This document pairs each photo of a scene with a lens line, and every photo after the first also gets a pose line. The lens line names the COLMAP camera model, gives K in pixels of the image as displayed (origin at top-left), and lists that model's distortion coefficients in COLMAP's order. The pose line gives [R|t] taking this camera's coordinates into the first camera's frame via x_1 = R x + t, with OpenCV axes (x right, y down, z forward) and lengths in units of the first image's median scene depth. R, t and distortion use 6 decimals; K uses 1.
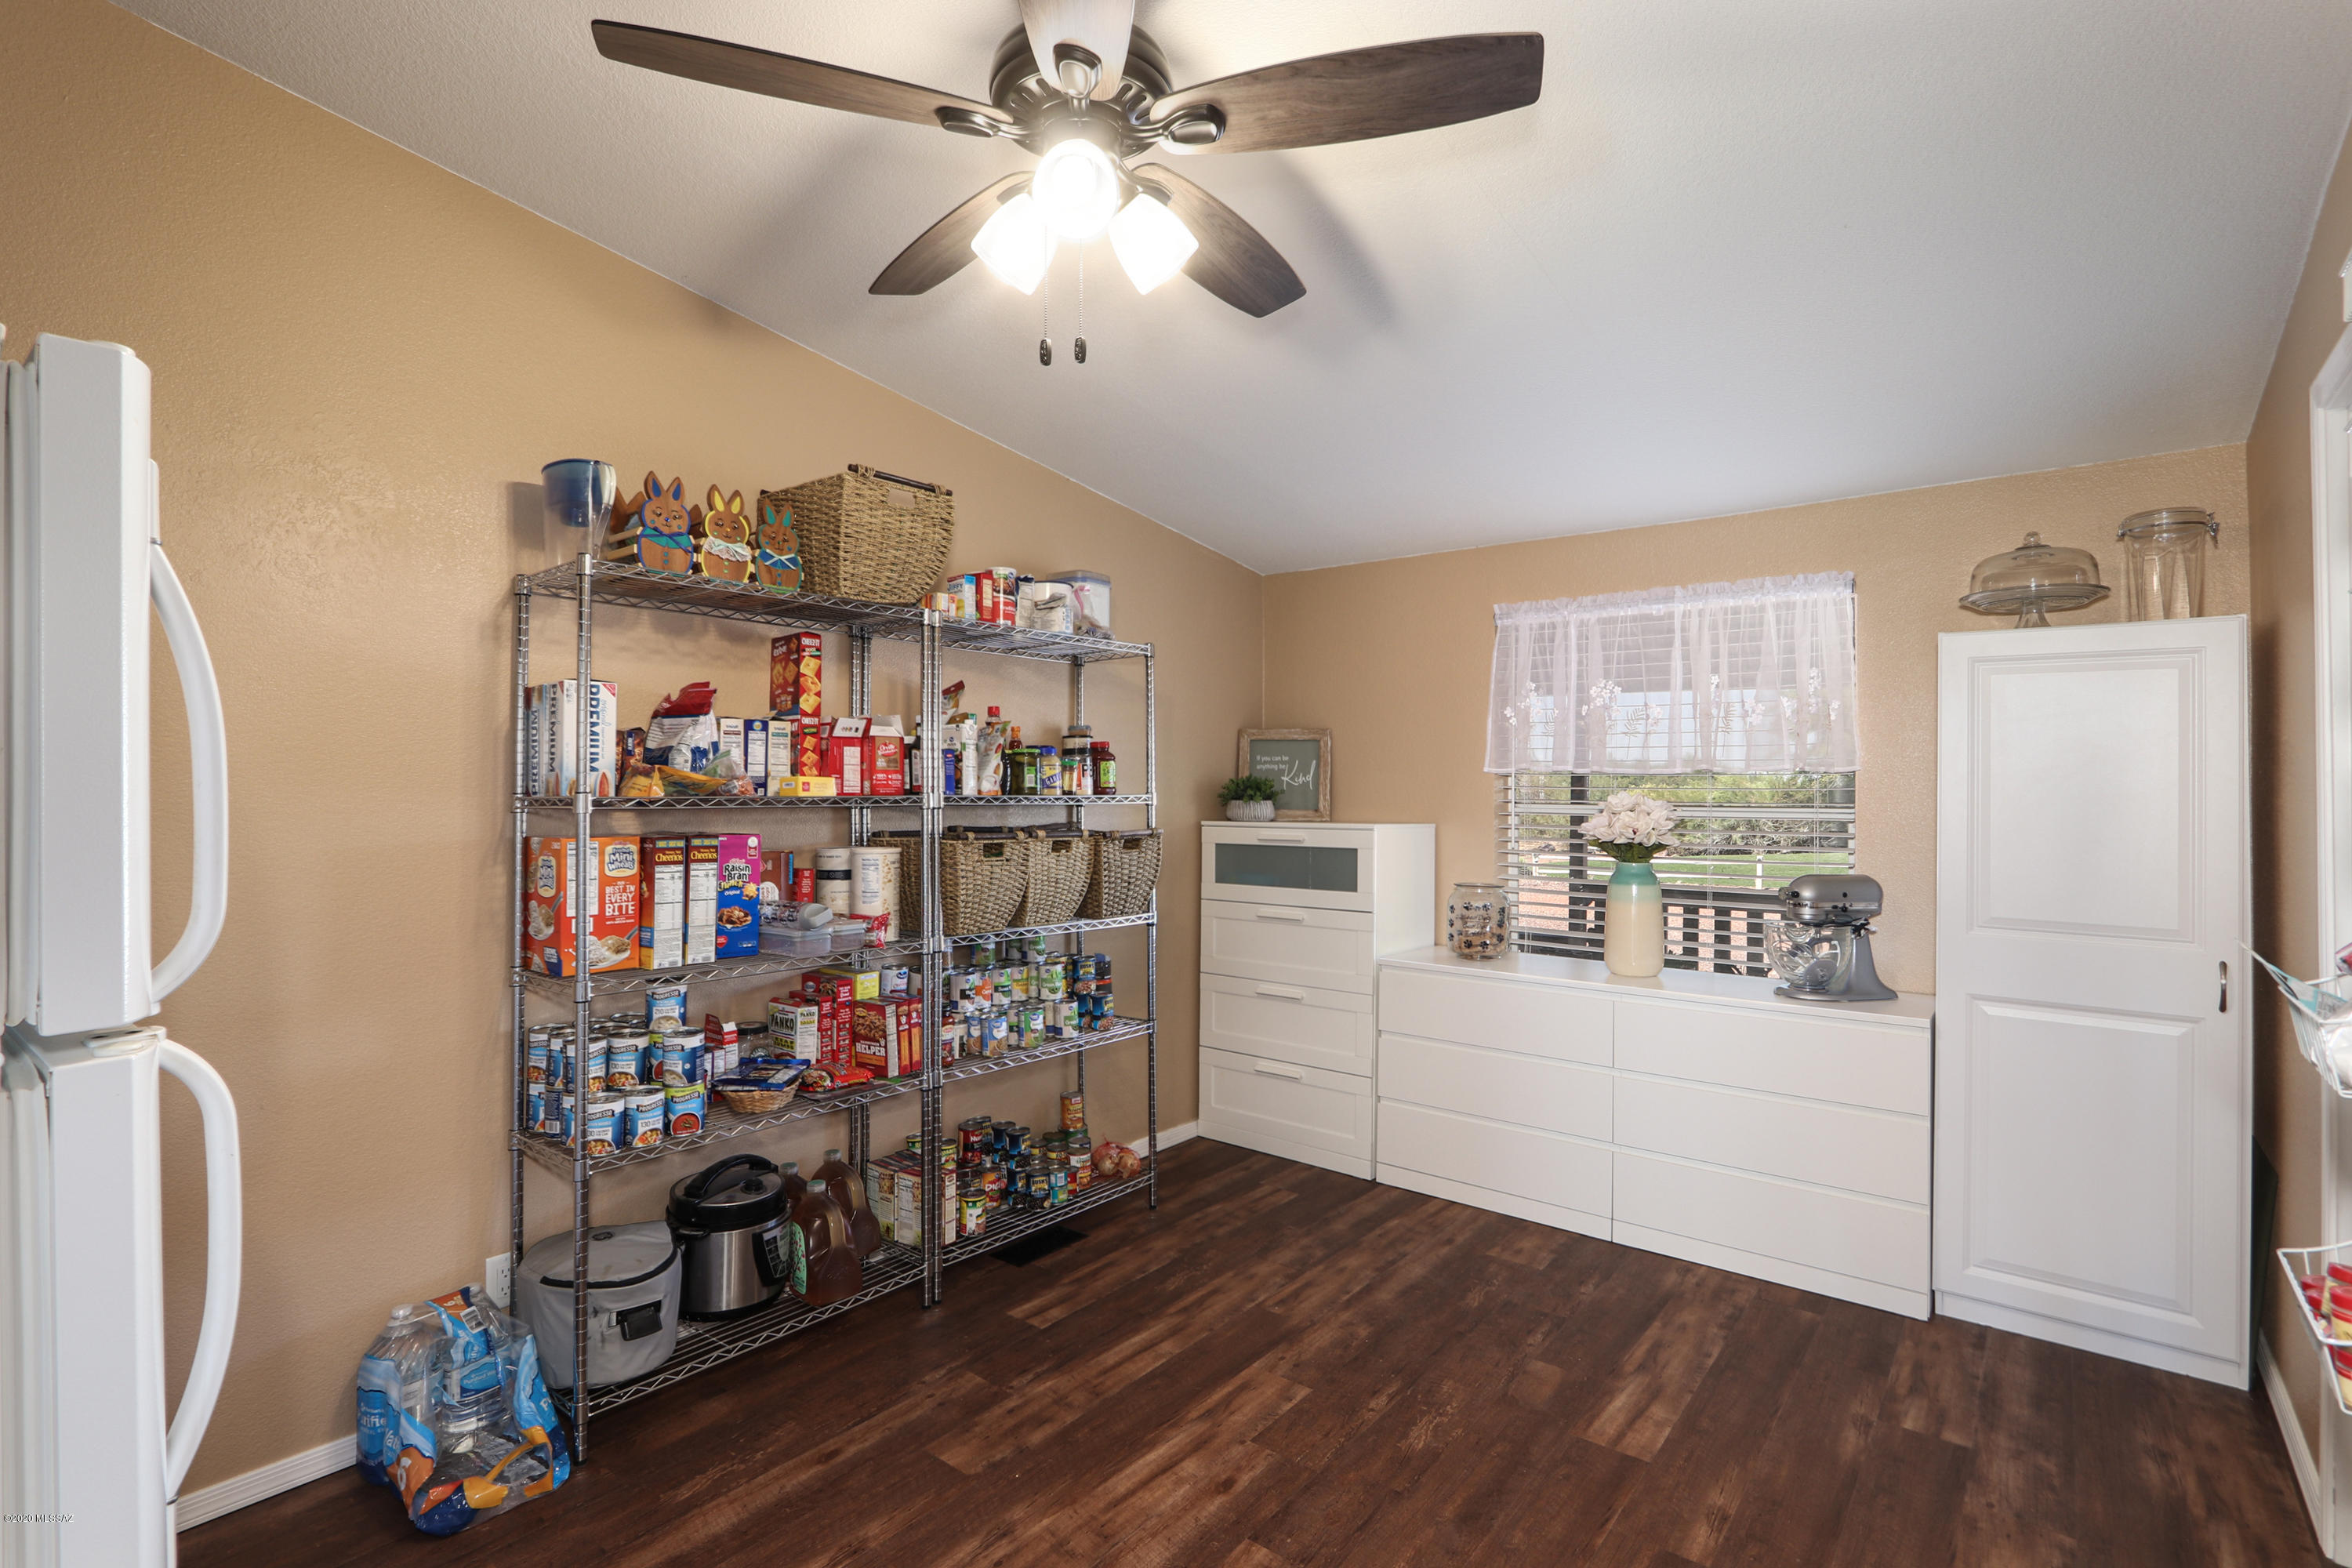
lens RADIAL K [[1104.1, 0, 1163.5], [0, 1104.1, 782.2], [0, 0, 1]] dist [-0.010668, 0.006372]
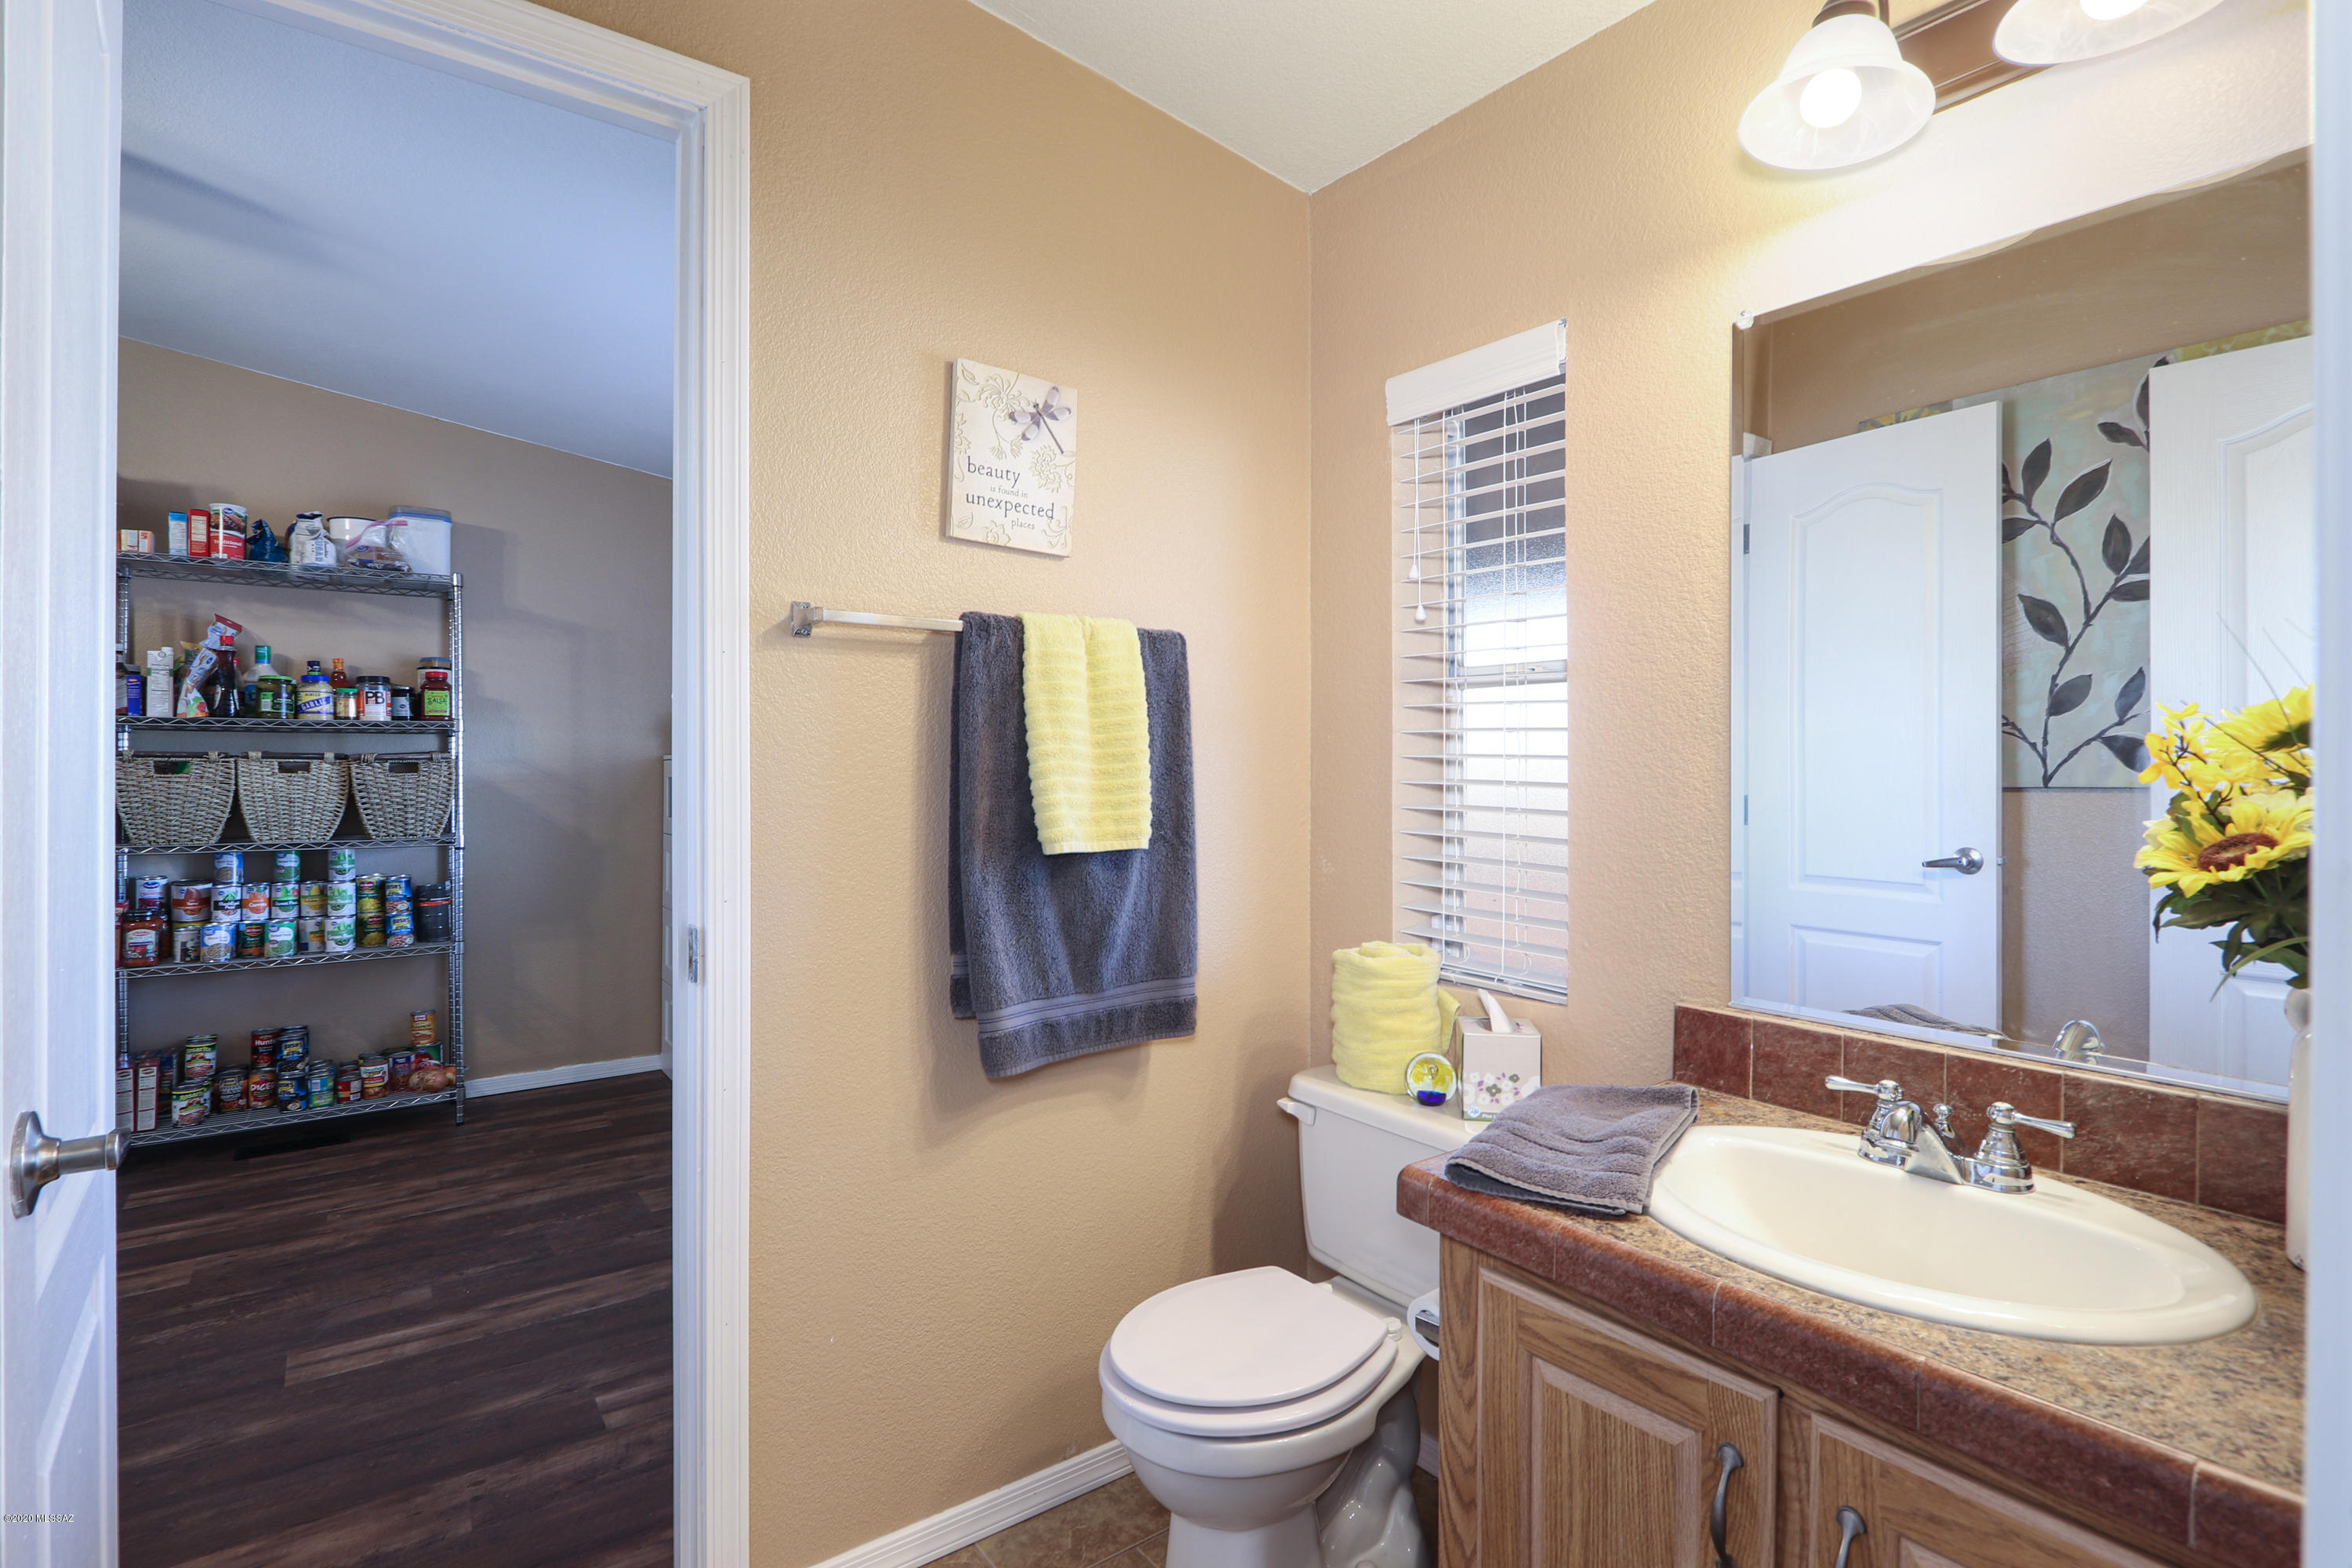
lens RADIAL K [[1104.1, 0, 1167.9], [0, 1104.1, 789.5], [0, 0, 1]] dist [-0.010668, 0.006372]
pose [[0.964477, -0.006333, -0.264091, 1.022032], [0.011111, 0.999800, 0.016603, 0.073179], [0.263933, -0.018947, 0.964355, 0.219813]]
